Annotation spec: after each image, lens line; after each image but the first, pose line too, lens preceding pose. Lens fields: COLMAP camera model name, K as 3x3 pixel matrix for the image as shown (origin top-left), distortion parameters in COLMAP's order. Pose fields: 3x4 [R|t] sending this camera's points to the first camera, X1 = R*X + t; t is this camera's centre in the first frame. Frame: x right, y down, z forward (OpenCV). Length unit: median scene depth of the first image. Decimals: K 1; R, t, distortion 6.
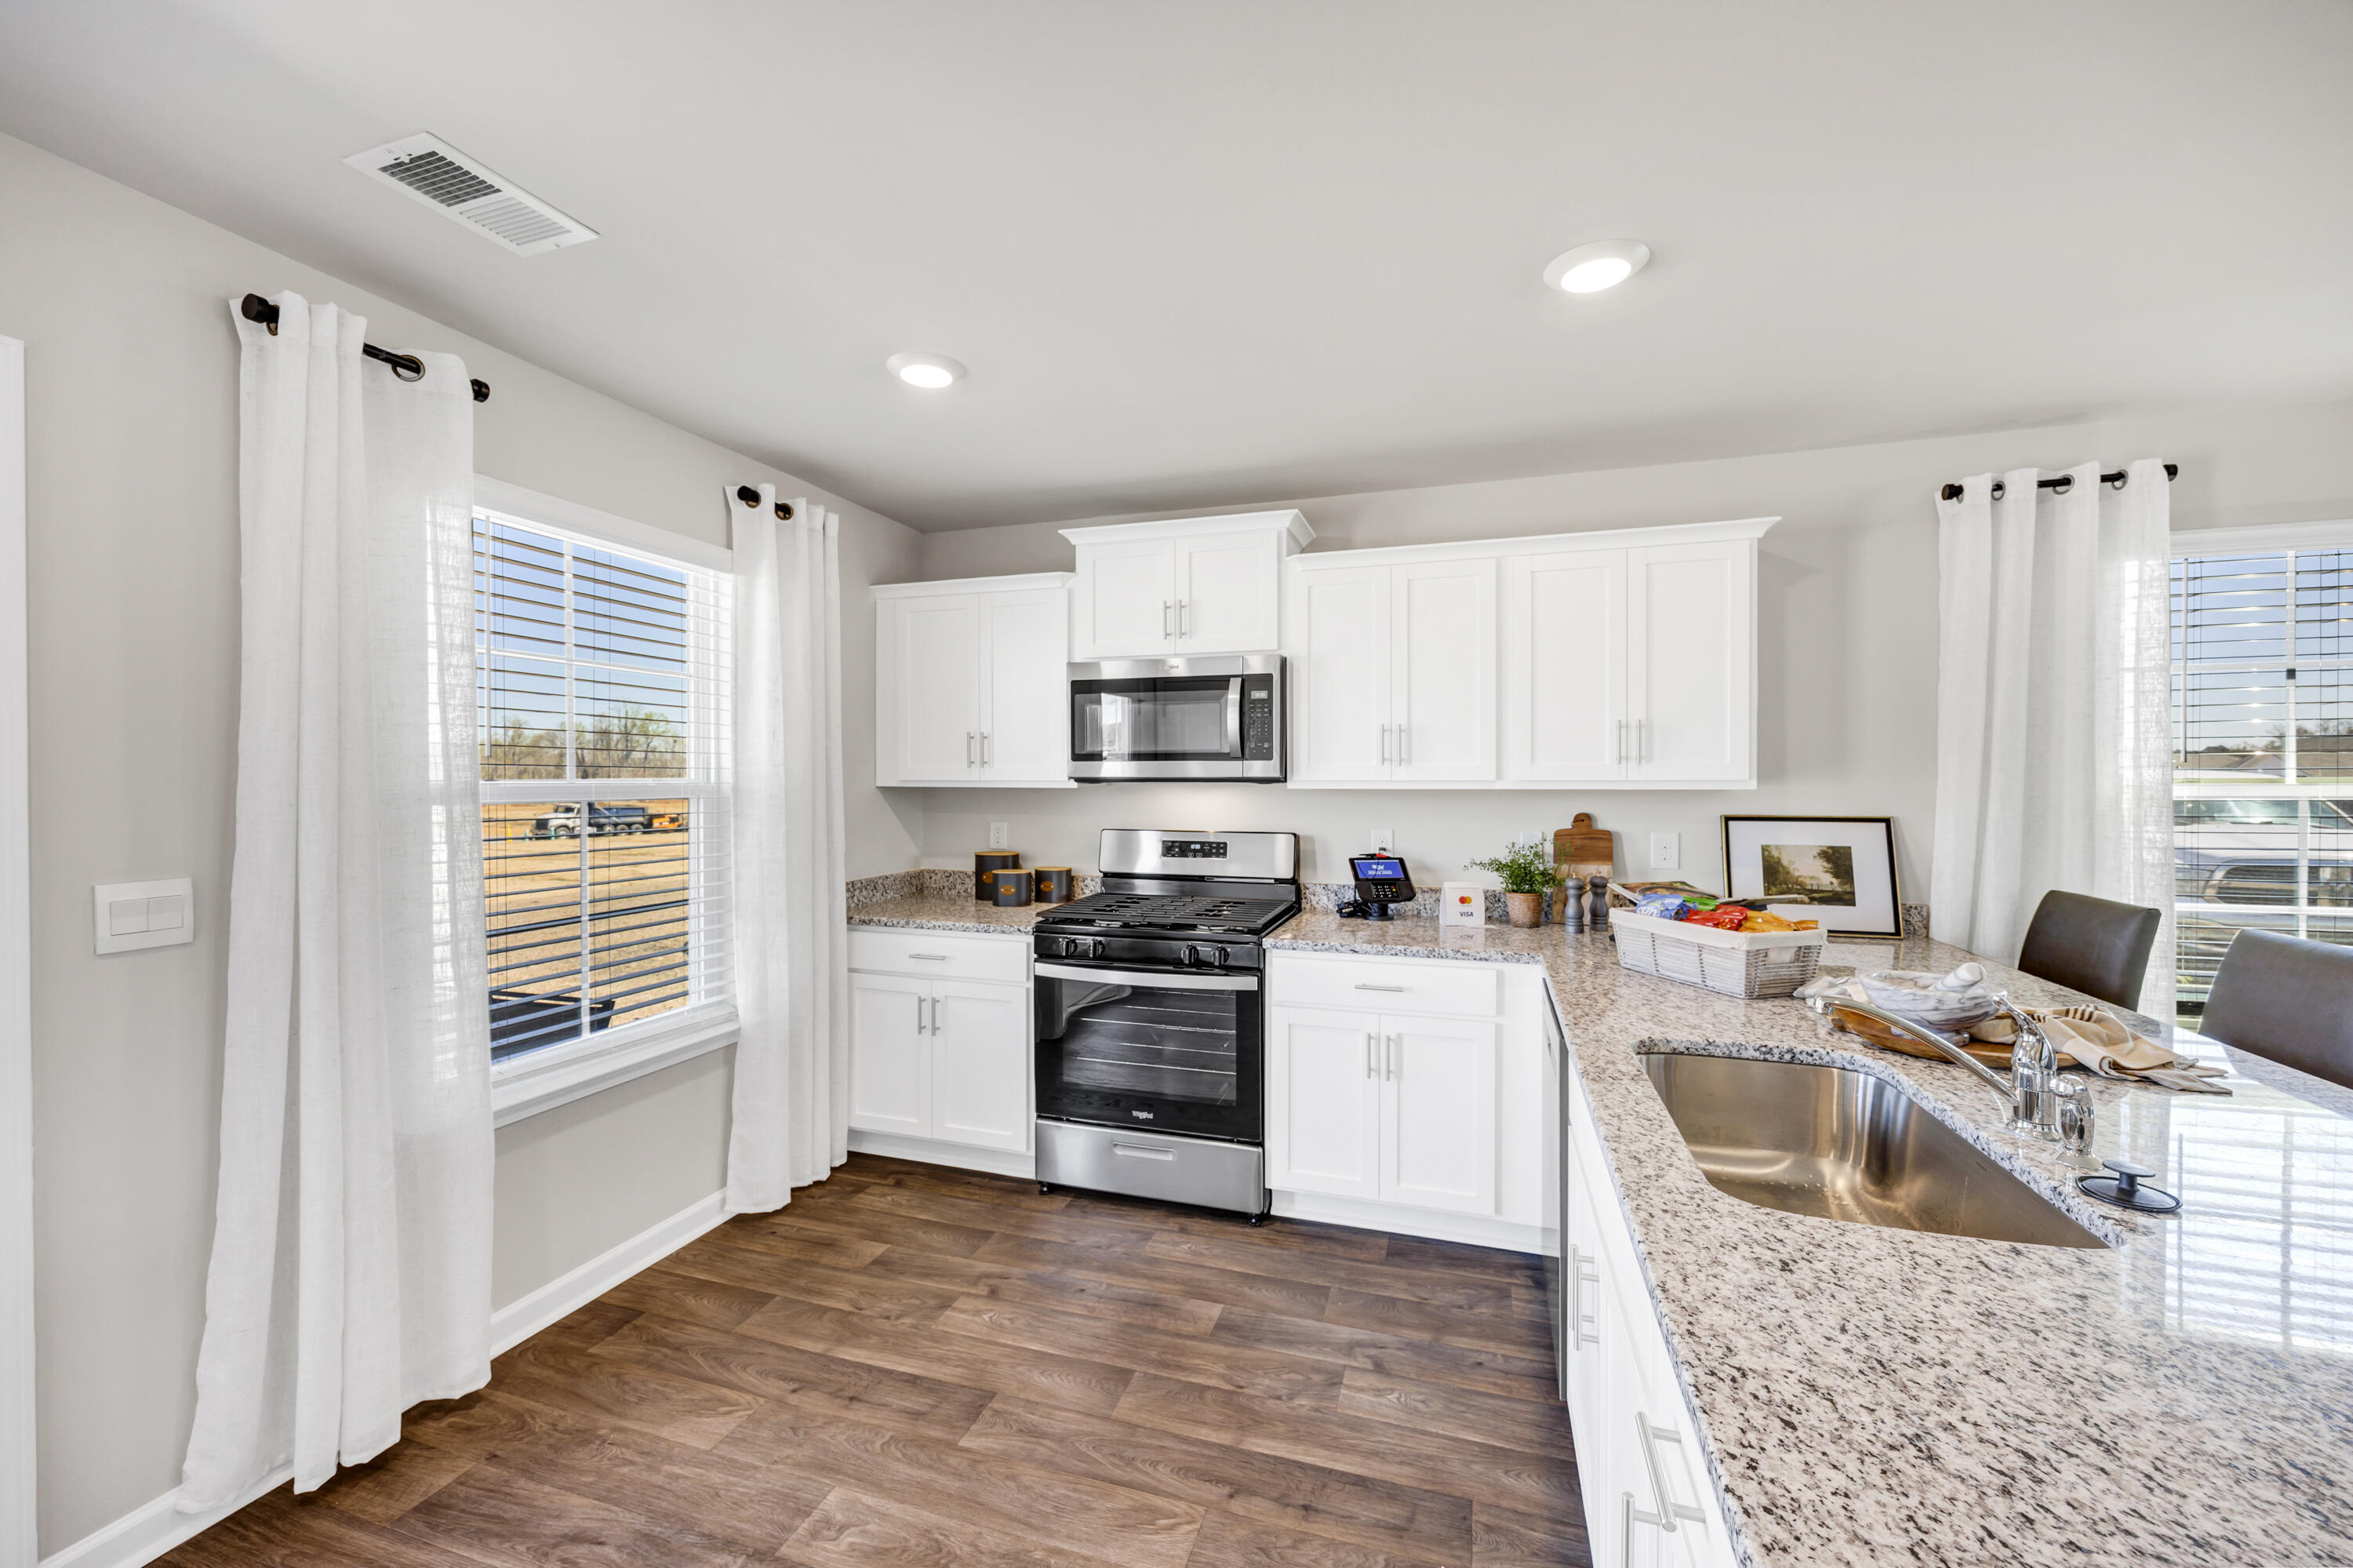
lens RADIAL K [[903.3, 0, 1189.6], [0, 903.3, 783.8], [0, 0, 1]] dist [0.000364, -0.000187]
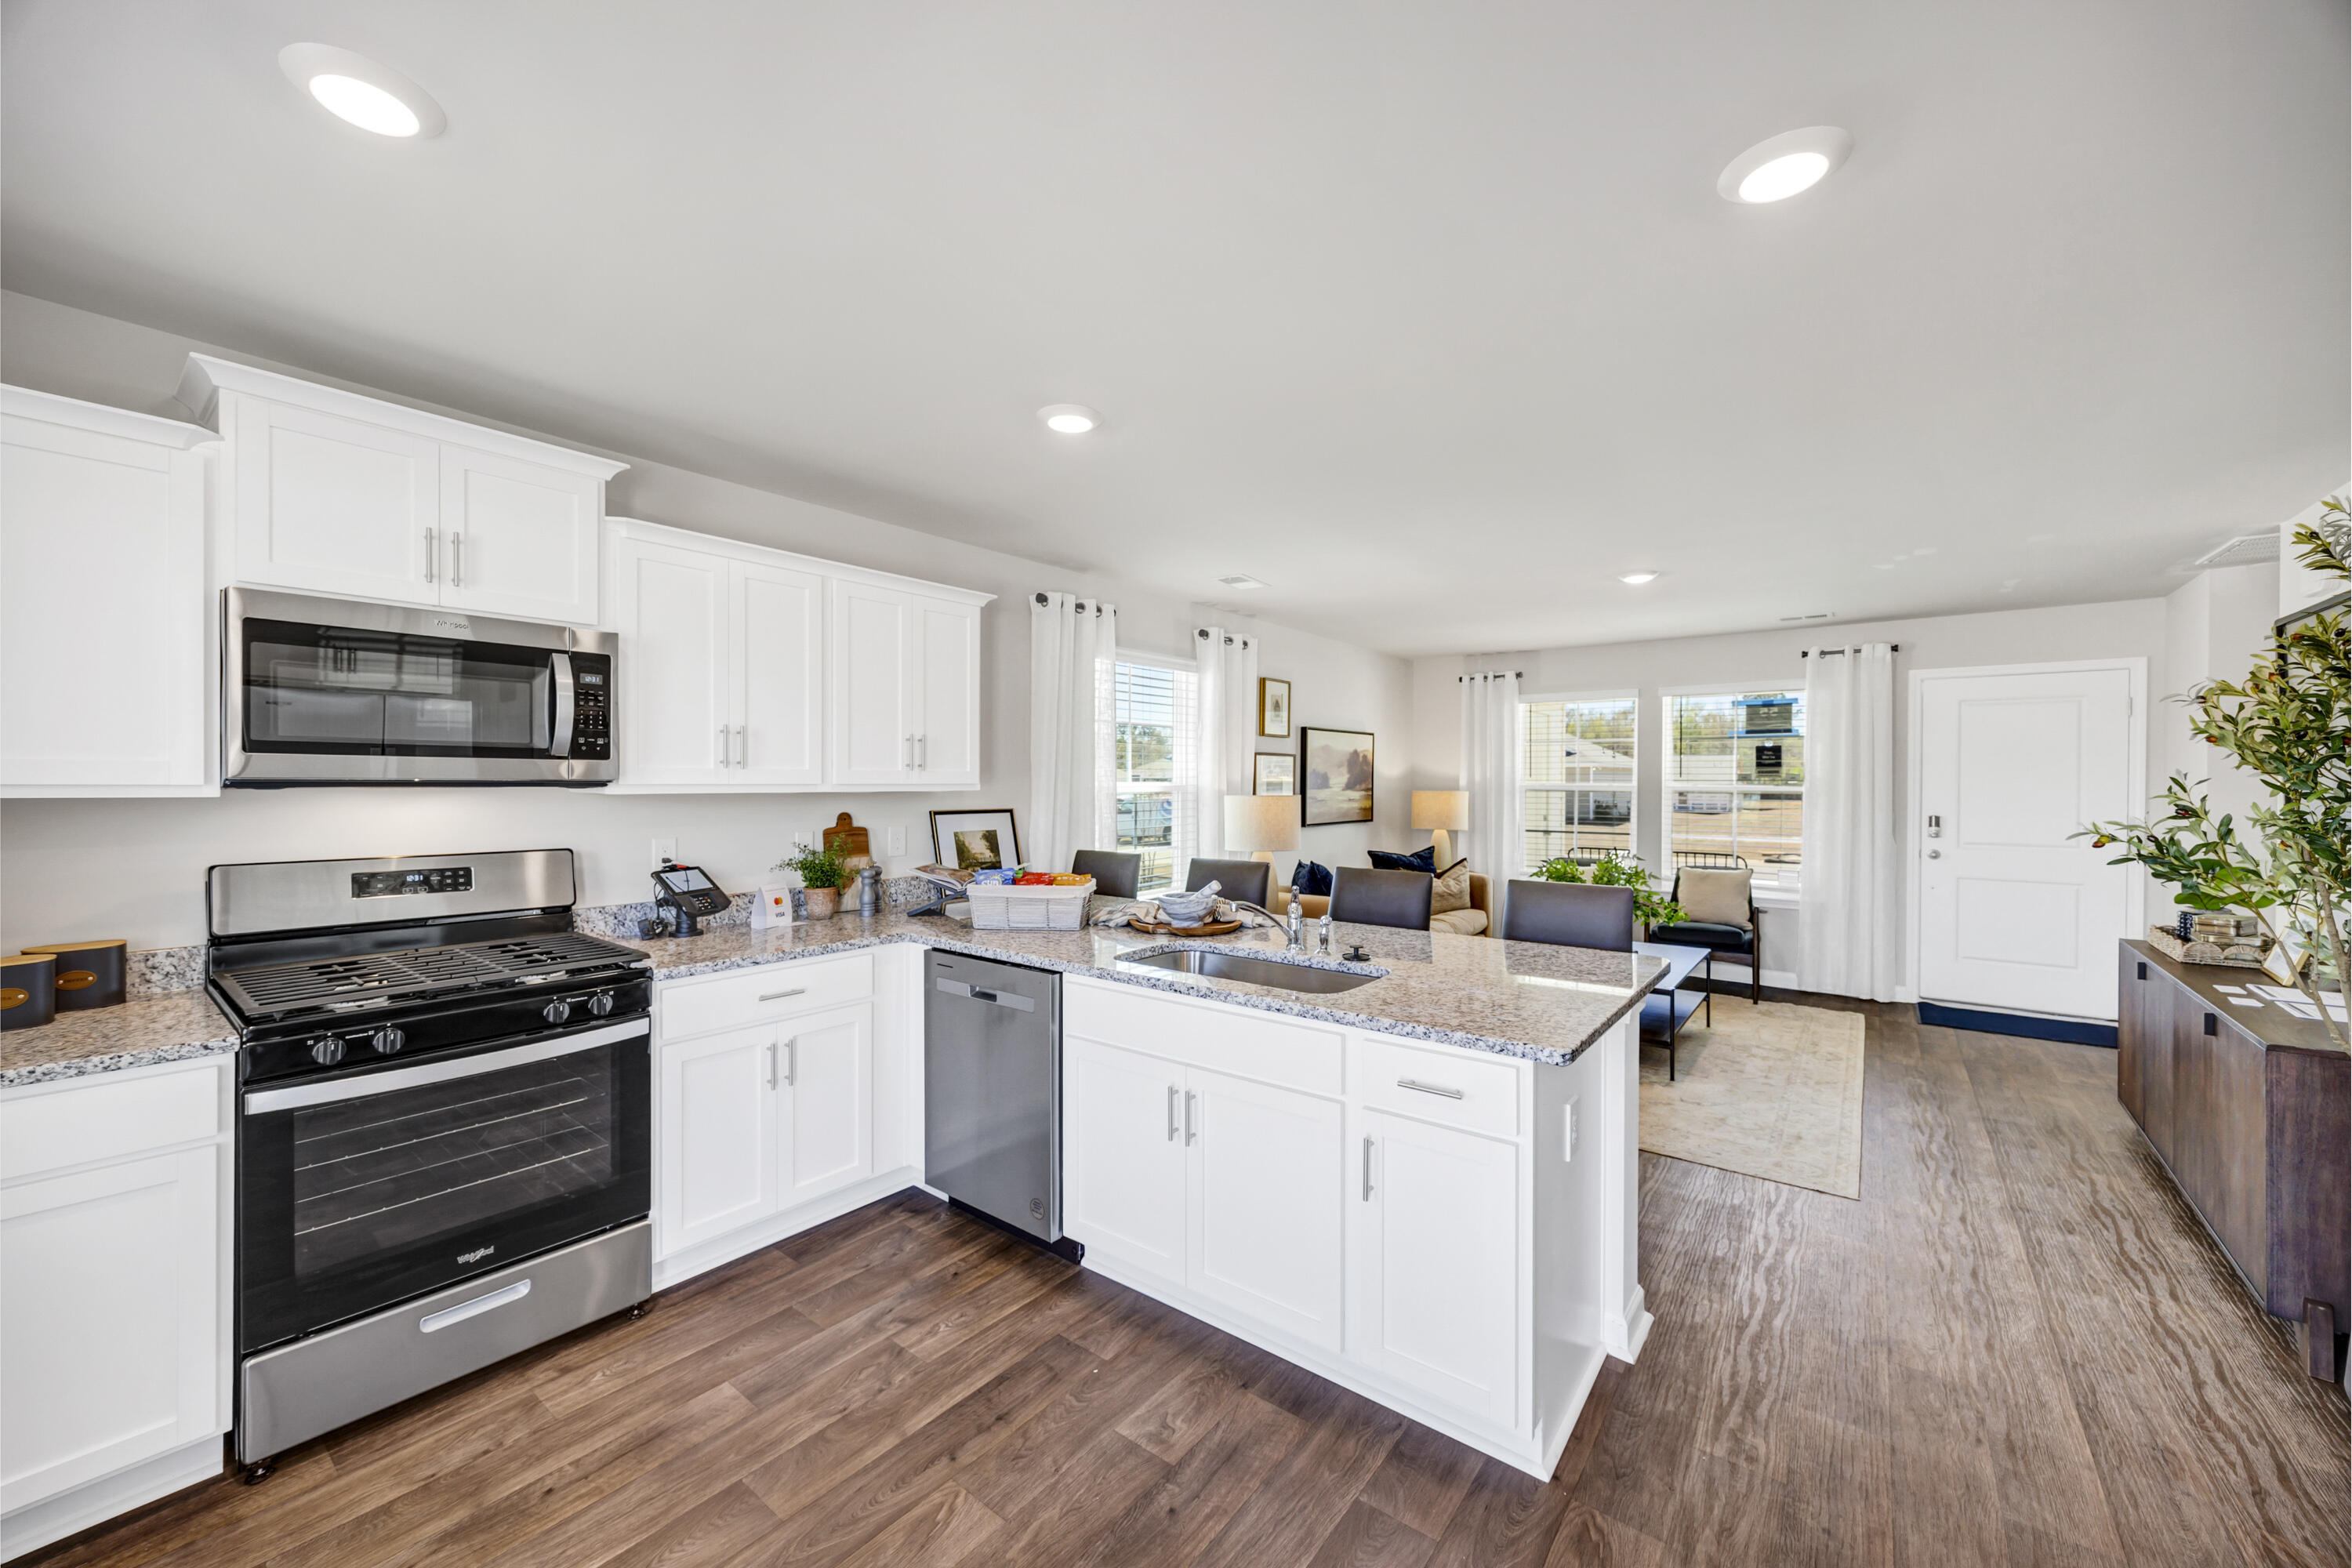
lens RADIAL K [[902.8, 0, 1182.2], [0, 902.8, 784.2], [0, 0, 1]] dist [0.000364, -0.000187]
pose [[0.347816, -0.000806, 0.937562, -0.511670], [0.002845, 0.999996, -0.000195, -0.002080], [-0.937558, 0.002735, 0.347817, 0.225360]]
